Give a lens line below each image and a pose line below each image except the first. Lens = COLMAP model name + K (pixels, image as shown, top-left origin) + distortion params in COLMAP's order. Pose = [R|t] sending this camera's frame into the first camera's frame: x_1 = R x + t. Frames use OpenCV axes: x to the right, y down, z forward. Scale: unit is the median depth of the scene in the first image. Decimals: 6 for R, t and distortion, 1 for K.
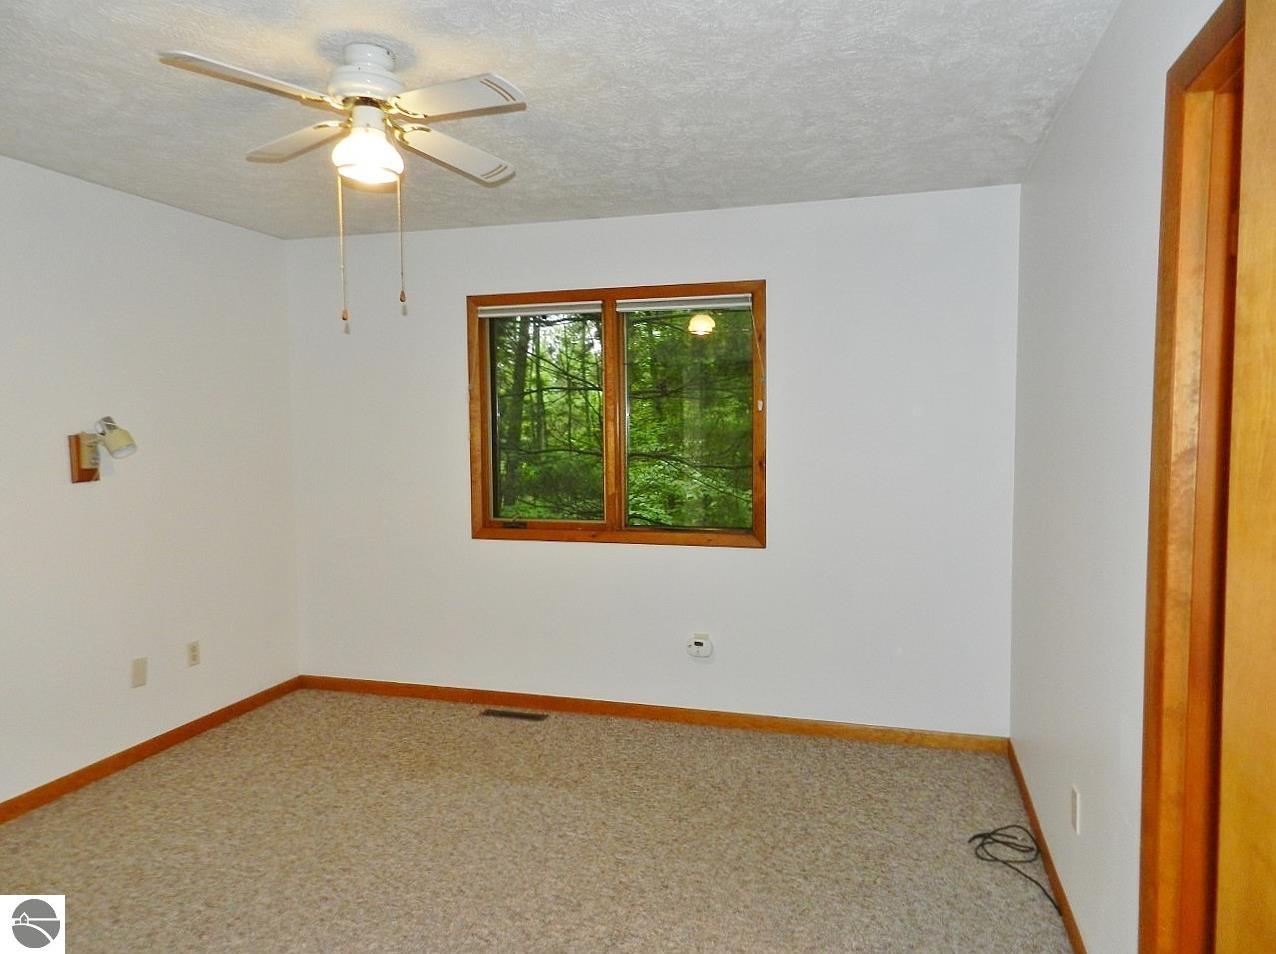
lens RADIAL K [[870.8, 0, 638.0], [0, 870.8, 477.0], [0, 0, 1]] dist [0.018094, -0.004605]
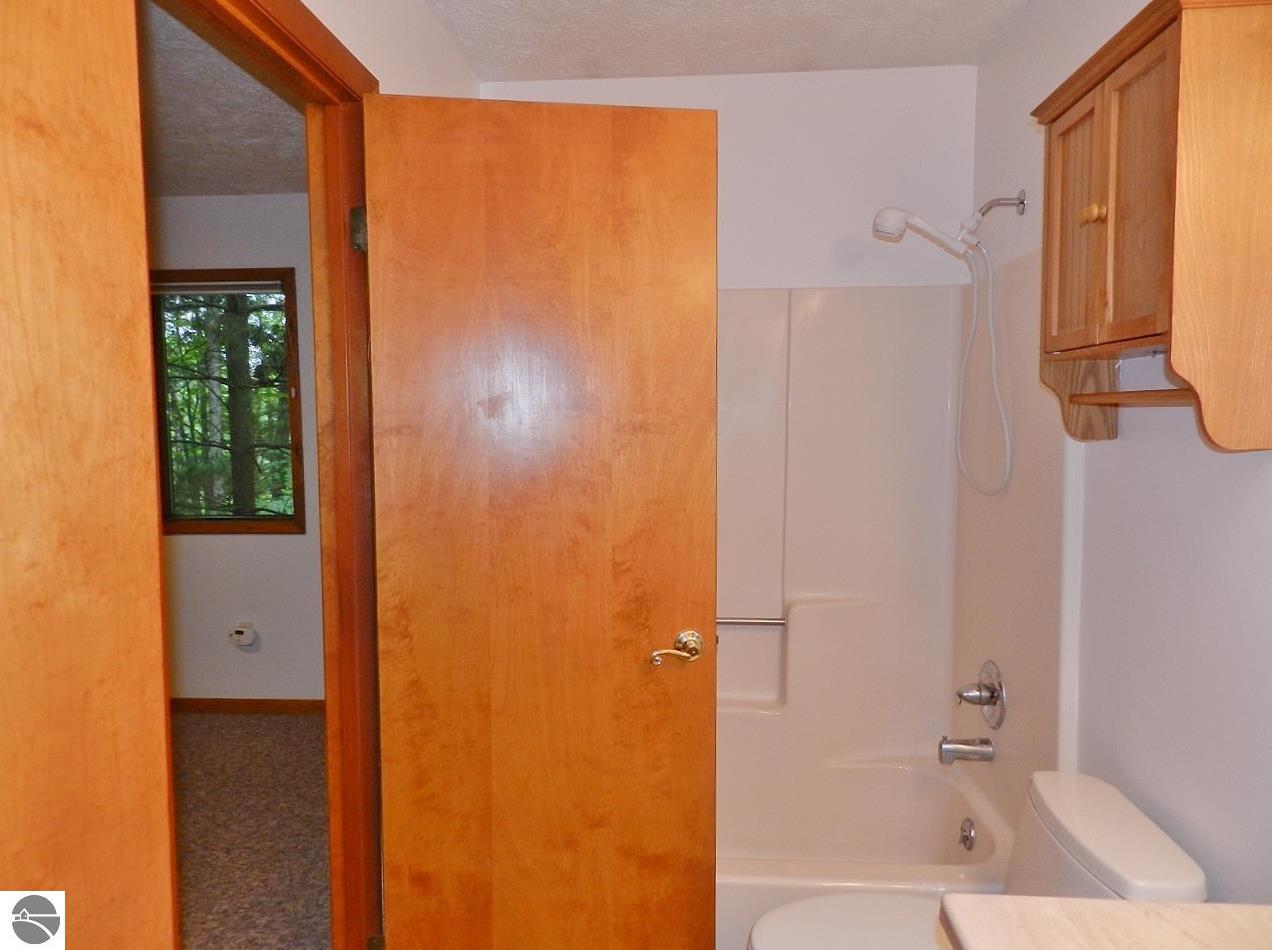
lens RADIAL K [[868.0, 0, 636.0], [0, 868.0, 475.0], [0, 0, 1]] dist [0.018094, -0.004605]
pose [[0.976528, -0.017830, 0.214650, 0.348498], [0.017257, 0.999841, 0.004546, 0.017637], [-0.214697, -0.000735, 0.976680, -0.077115]]
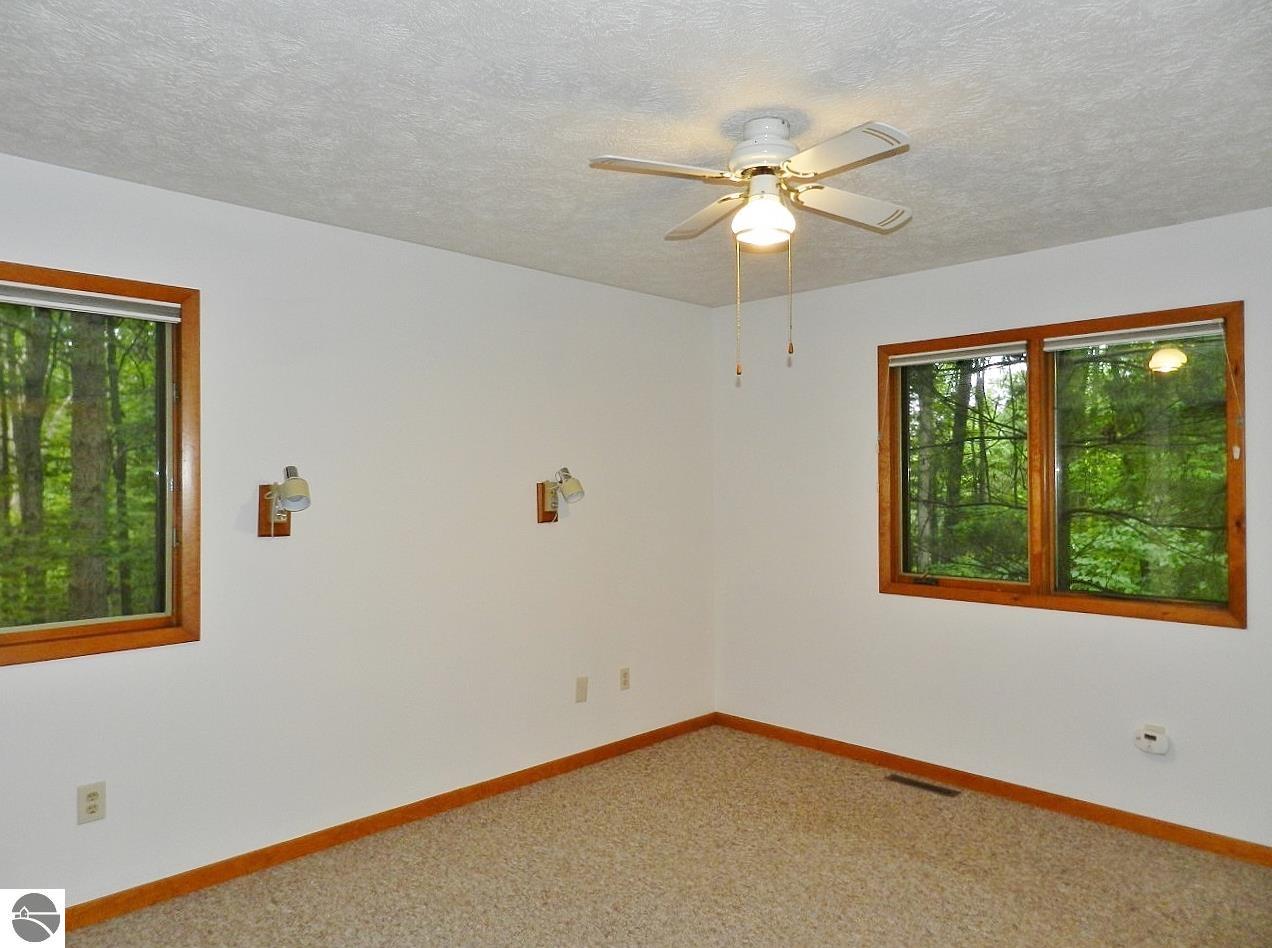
lens RADIAL K [[871.6, 0, 639.5], [0, 871.6, 475.0], [0, 0, 1]] dist [0.018542, -0.003100]
pose [[0.878998, 0.001108, -0.476825, 0.046225], [-0.032656, 0.997789, -0.057881, 0.005845], [0.475706, 0.066448, 0.877091, 0.011907]]
